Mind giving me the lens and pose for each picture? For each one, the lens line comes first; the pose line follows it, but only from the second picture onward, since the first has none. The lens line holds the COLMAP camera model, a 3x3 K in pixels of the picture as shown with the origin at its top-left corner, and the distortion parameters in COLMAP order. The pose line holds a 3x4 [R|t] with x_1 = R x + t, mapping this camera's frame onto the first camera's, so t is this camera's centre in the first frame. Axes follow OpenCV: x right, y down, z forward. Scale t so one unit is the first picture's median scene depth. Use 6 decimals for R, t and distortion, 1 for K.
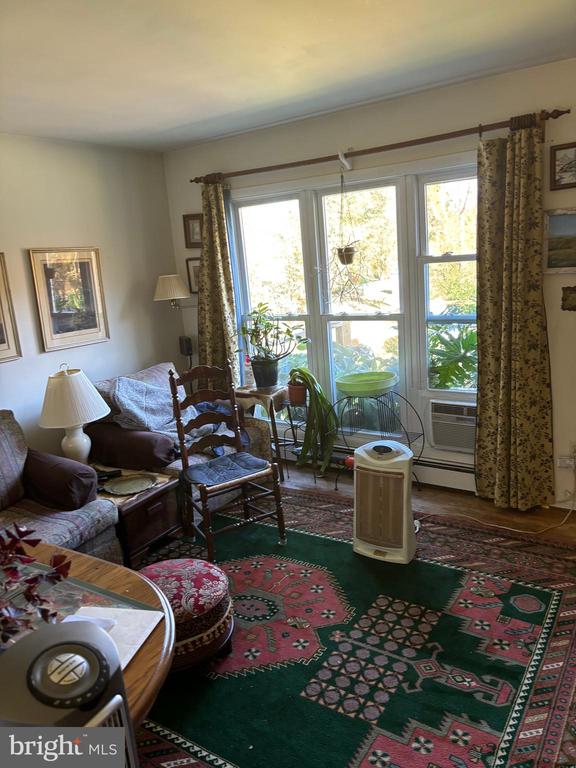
lens RADIAL K [[589.5, 0, 276.6], [0, 589.5, 385.7], [0, 0, 1]] dist [0.004379, -0.037642]
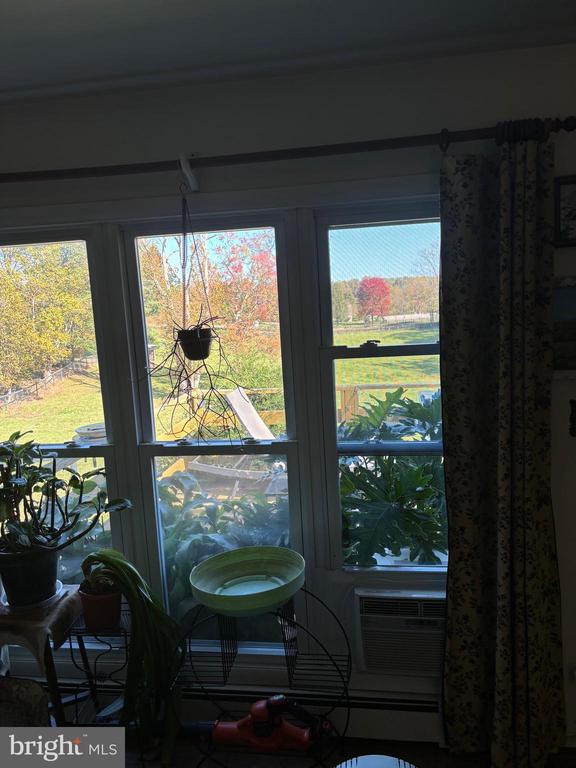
lens RADIAL K [[571.4, 0, 288.0], [0, 571.4, 384.0], [0, 0, 1]] dist [0.049372, -0.046158]
pose [[0.884030, -0.020094, 0.466997, -0.057969], [0.079063, 0.991108, -0.107021, -0.125447], [-0.460694, 0.131532, 0.877759, 0.525800]]
